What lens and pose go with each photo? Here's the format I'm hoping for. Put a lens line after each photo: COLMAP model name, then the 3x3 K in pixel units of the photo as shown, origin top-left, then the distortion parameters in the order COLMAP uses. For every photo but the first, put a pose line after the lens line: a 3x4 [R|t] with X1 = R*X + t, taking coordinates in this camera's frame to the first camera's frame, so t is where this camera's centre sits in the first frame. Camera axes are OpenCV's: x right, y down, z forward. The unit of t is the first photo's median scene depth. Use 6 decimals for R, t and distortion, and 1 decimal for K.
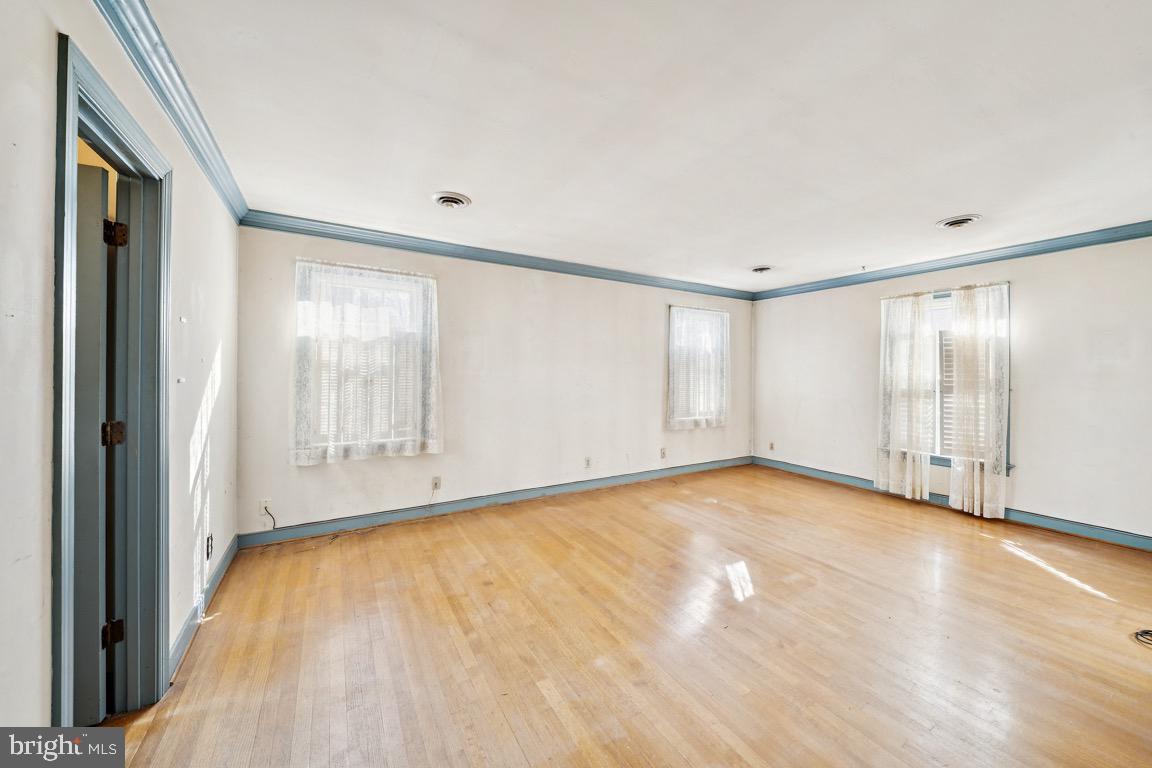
lens RADIAL K [[406.2, 0, 576.2], [0, 406.2, 373.2], [0, 0, 1]] dist [-0.001253, -0.000264]
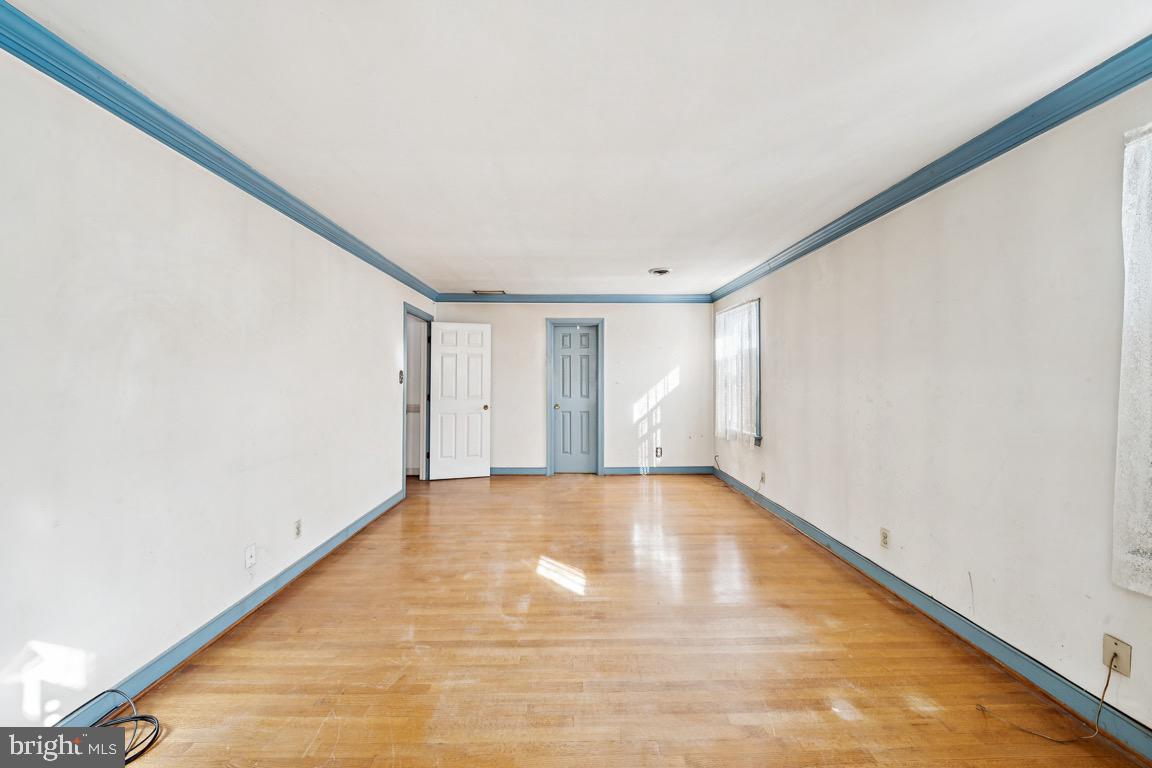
lens RADIAL K [[406.2, 0, 575.5], [0, 406.2, 380.8], [0, 0, 1]] dist [-0.001253, -0.000264]
pose [[-0.494703, -0.009302, -0.869013, 0.972105], [-0.012936, 0.999911, -0.003339, 0.007741], [0.868966, 0.009590, -0.494779, 1.182543]]
